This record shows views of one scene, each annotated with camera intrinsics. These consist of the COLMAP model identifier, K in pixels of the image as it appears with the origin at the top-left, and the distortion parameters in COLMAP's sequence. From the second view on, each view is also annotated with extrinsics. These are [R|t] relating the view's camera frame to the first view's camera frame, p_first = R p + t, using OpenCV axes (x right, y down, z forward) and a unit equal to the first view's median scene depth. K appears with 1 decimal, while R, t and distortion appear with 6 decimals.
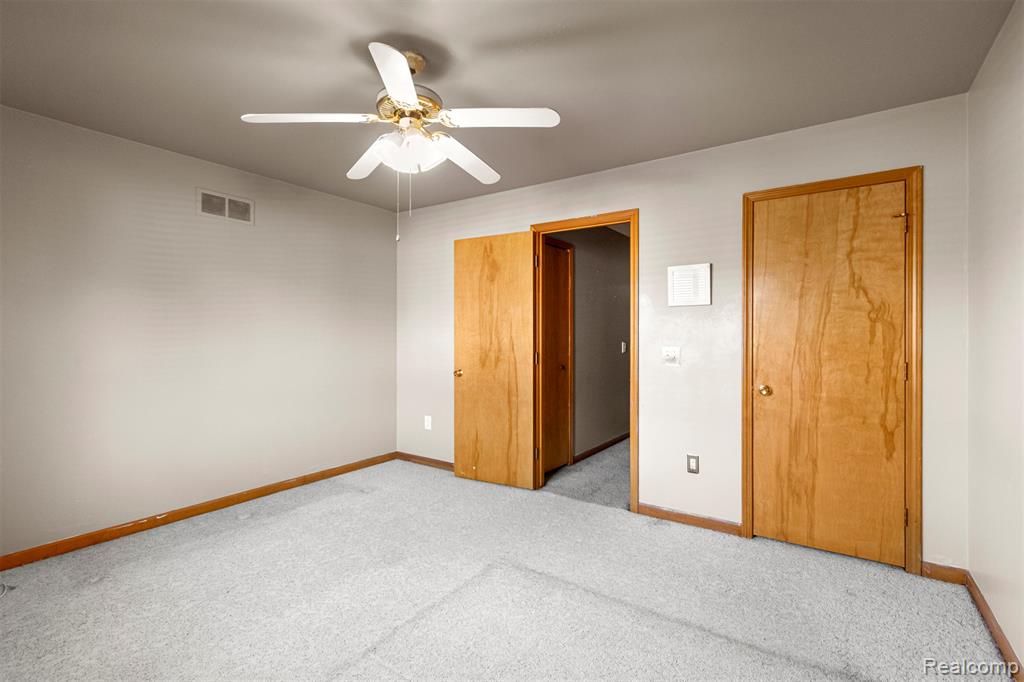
lens RADIAL K [[478.5, 0, 502.8], [0, 478.5, 337.8], [0, 0, 1]] dist [0.001338, 0.000242]
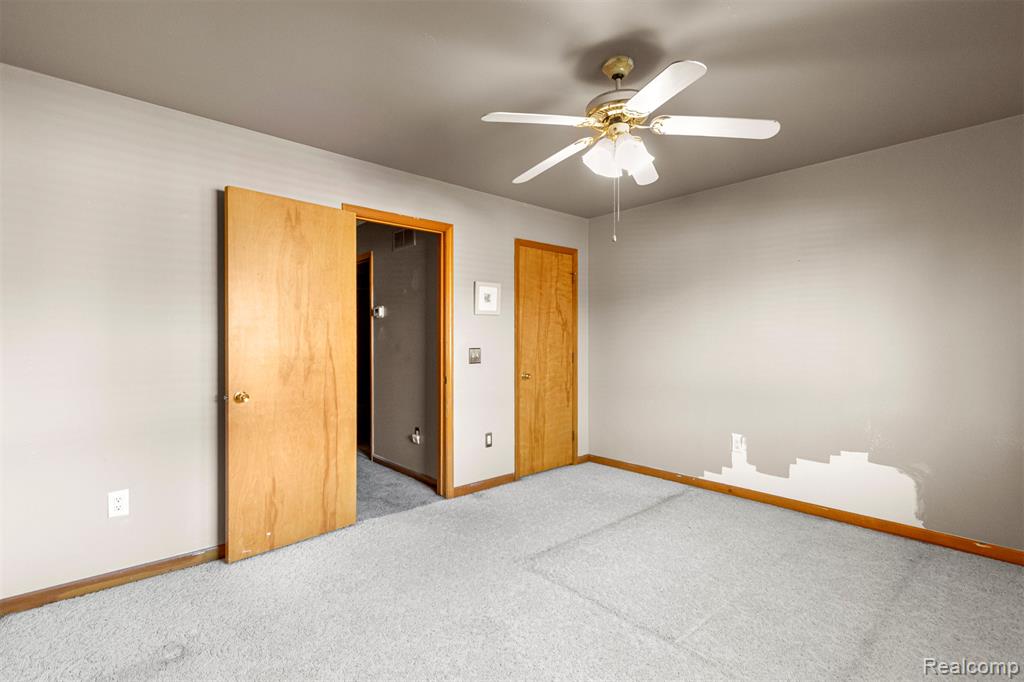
lens RADIAL K [[478.5, 0, 503.1], [0, 478.5, 341.6], [0, 0, 1]] dist [0.001338, 0.000242]
pose [[0.227793, -0.006419, 0.973688, -0.911007], [0.003597, 0.999977, 0.005751, -0.004241], [-0.973703, 0.002192, 0.227811, 0.742628]]
